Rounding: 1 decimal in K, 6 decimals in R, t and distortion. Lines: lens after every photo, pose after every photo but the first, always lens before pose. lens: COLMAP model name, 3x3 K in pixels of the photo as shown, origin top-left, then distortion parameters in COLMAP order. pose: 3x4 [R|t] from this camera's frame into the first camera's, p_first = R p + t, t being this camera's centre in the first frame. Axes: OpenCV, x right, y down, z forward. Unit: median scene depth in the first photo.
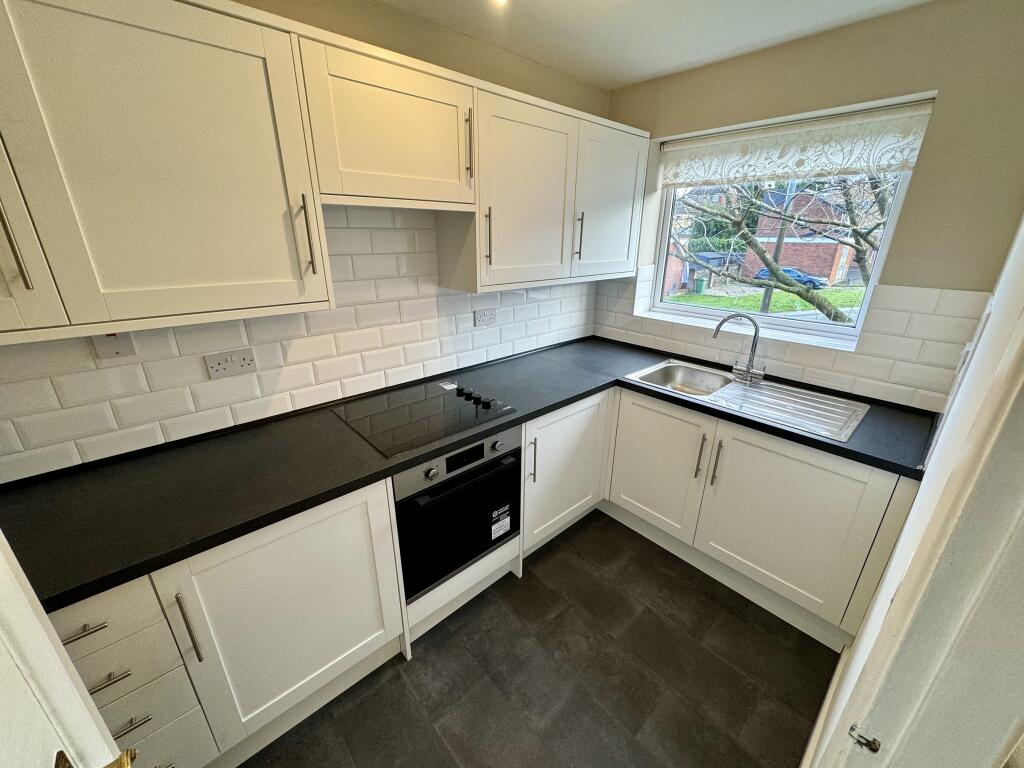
lens RADIAL K [[406.0, 0, 513.5], [0, 406.0, 383.7], [0, 0, 1]] dist [-0.000117, 0.000031]
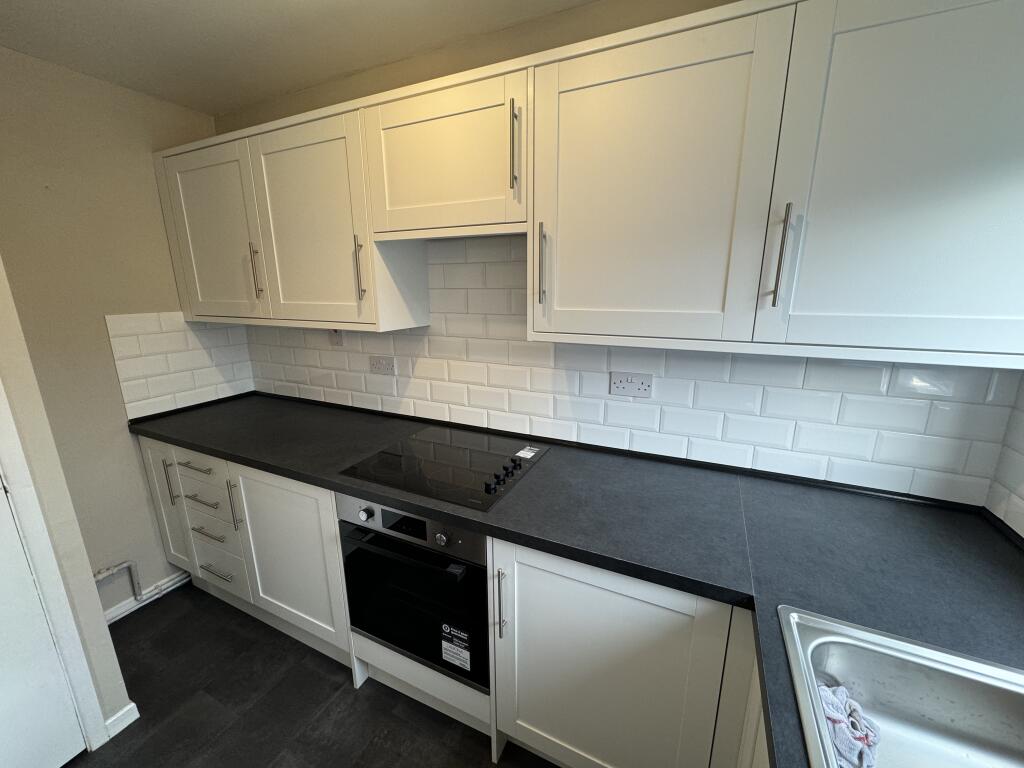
lens RADIAL K [[406.0, 0, 513.5], [0, 406.0, 383.7], [0, 0, 1]] dist [-0.000117, 0.000031]
pose [[0.381711, 0.208675, -0.900417, 0.579062], [-0.314667, 0.945326, 0.085687, -0.203627], [0.869069, 0.250624, 0.426505, 0.684202]]
